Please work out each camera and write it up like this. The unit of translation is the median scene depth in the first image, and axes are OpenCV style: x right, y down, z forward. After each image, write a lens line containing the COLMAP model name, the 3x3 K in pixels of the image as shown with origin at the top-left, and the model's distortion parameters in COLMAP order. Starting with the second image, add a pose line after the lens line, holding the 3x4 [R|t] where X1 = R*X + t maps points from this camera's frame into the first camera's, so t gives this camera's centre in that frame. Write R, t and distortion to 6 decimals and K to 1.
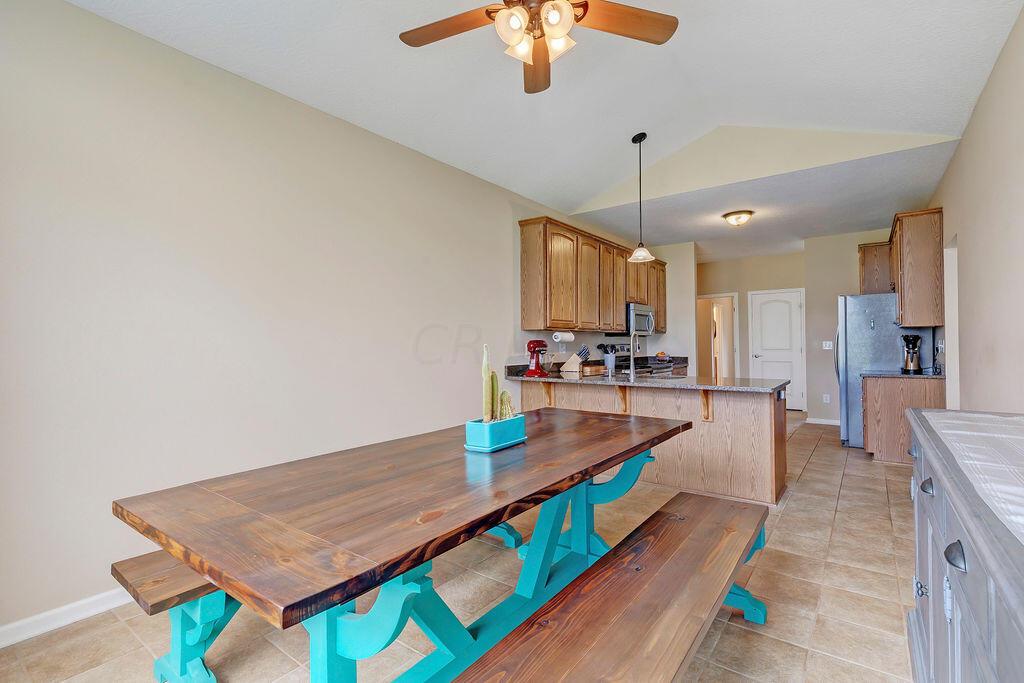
lens RADIAL K [[466.8, 0, 513.8], [0, 466.8, 338.1], [0, 0, 1]] dist [-0.001630, 0.000623]
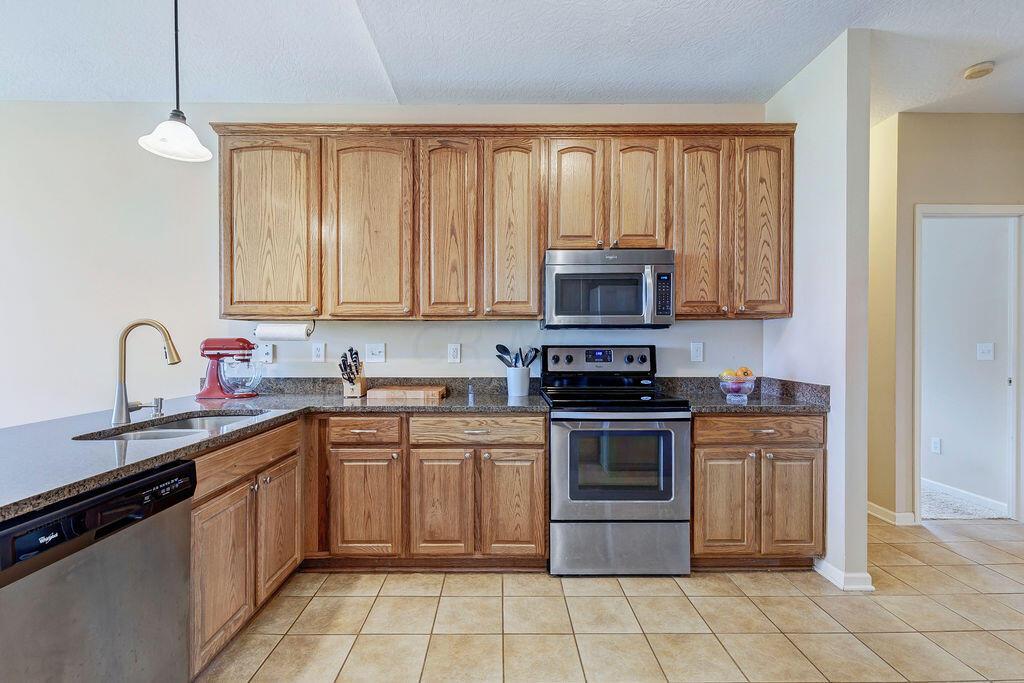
lens RADIAL K [[466.8, 0, 512.6], [0, 466.8, 347.5], [0, 0, 1]] dist [-0.001630, 0.000623]
pose [[0.616729, 0.000679, -0.787175, 0.546723], [0.006247, 0.999964, 0.005756, 0.010765], [0.787151, -0.008468, 0.616702, 0.677371]]
